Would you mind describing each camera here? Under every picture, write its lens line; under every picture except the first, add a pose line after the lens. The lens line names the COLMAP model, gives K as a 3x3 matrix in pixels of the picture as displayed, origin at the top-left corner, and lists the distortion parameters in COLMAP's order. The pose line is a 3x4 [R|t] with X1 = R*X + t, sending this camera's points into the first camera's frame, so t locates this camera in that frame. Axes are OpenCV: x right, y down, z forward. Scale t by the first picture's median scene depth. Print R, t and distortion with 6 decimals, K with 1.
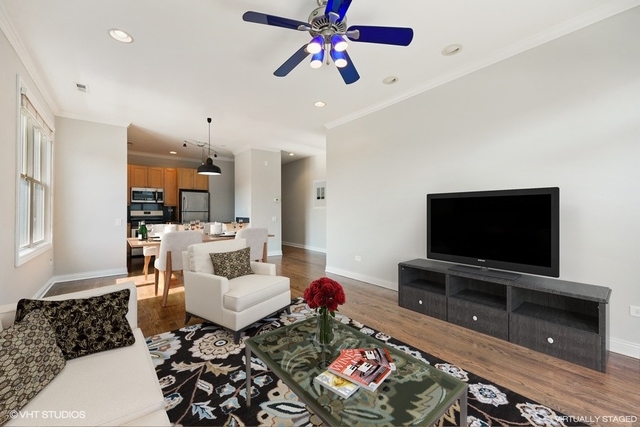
lens RADIAL K [[249.5, 0, 329.2], [0, 249.5, 209.0], [0, 0, 1]] dist [0.003518, -0.000163]
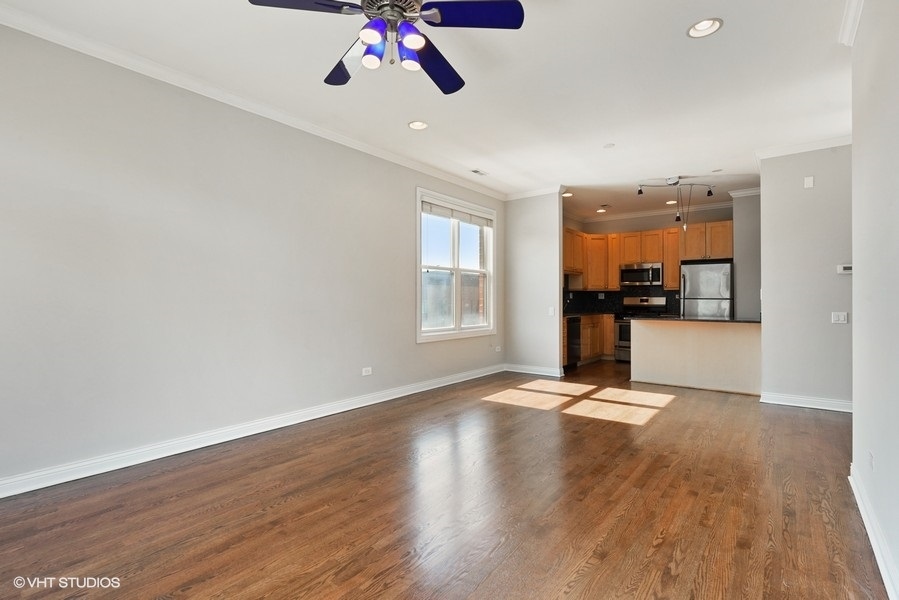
lens RADIAL K [[433.3, 0, 447.5], [0, 433.3, 299.3], [0, 0, 1]] dist [0.004712, 0.000501]
pose [[0.194863, 0.004312, -0.980821, 0.306802], [0.007165, 0.999957, 0.005819, 0.001540], [0.980804, -0.008161, 0.194824, 0.251716]]
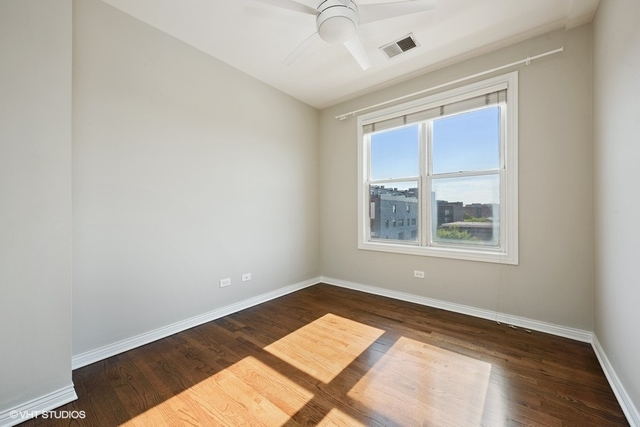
lens RADIAL K [[249.5, 0, 321.0], [0, 249.5, 213.2], [0, 0, 1]] dist [0.003518, -0.000163]
pose [[-0.983757, 0.023384, -0.177977, -0.274342], [0.022334, 0.999719, 0.007905, 0.002868], [0.178112, 0.003802, -0.984003, 0.835744]]
